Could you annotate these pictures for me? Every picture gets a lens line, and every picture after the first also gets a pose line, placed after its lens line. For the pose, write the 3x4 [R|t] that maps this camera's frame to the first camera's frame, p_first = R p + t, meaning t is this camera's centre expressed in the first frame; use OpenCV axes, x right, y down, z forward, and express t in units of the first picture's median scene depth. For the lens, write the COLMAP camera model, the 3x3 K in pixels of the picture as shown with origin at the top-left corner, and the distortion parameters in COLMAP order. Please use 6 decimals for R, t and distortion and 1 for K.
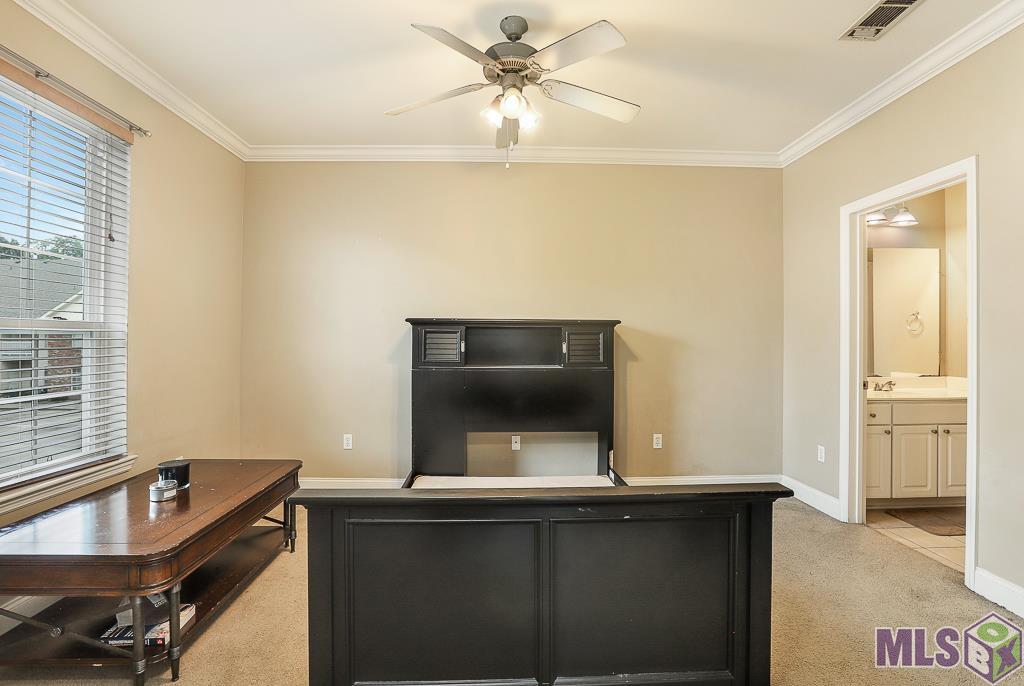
lens RADIAL K [[481.1, 0, 513.3], [0, 481.1, 351.4], [0, 0, 1]] dist [-0.020722, 0.000941]
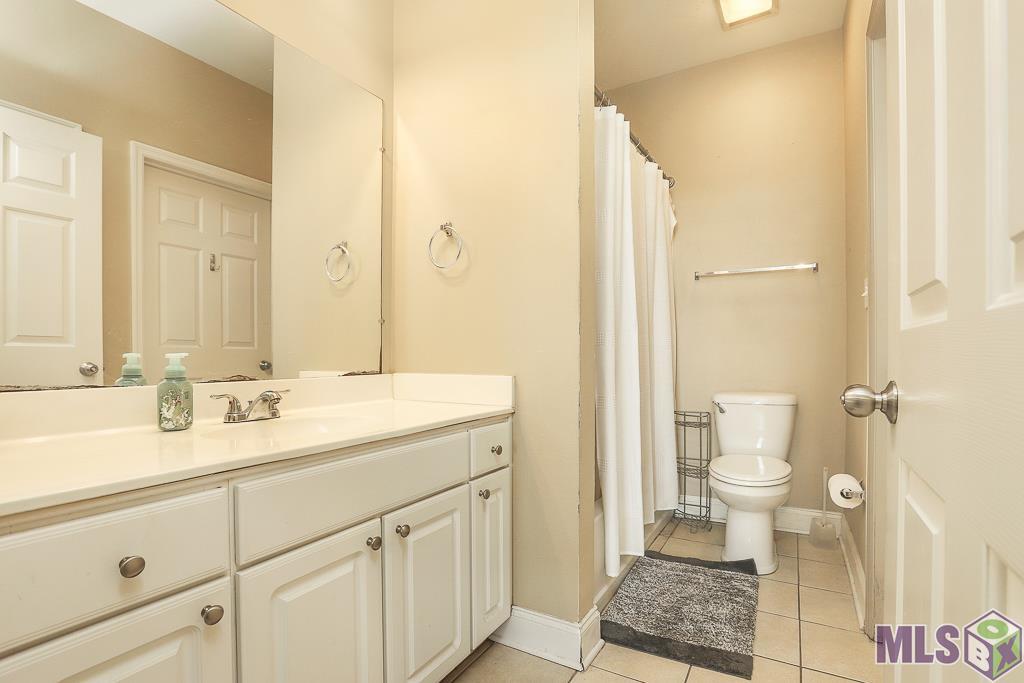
lens RADIAL K [[486.6, 0, 508.3], [0, 486.6, 333.8], [0, 0, 1]] dist [-0.029238, -0.000078]
pose [[0.545125, 0.037425, 0.837519, 0.624830], [0.017596, 0.998272, -0.056061, 0.046449], [-0.838170, 0.045298, 0.543525, 0.699438]]
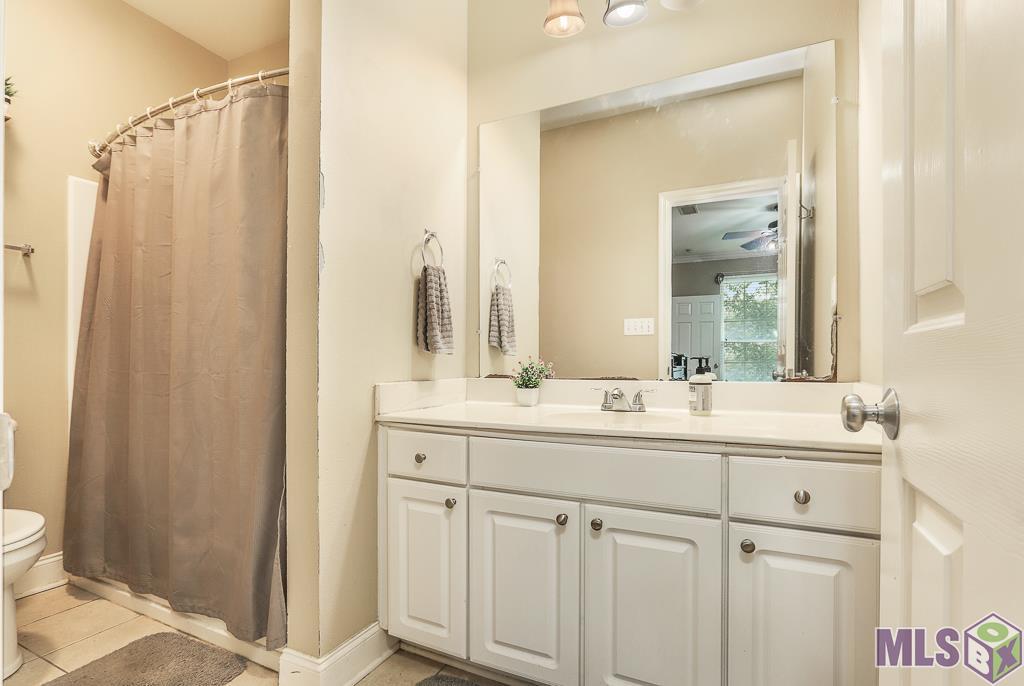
lens RADIAL K [[481.1, 0, 513.3], [0, 481.1, 351.4], [0, 0, 1]] dist [-0.020722, 0.000941]
pose [[0.889343, -0.001070, -0.457239, 0.971904], [-0.006138, 0.999879, -0.014279, 0.037583], [0.457199, 0.015506, 0.889229, 0.598731]]
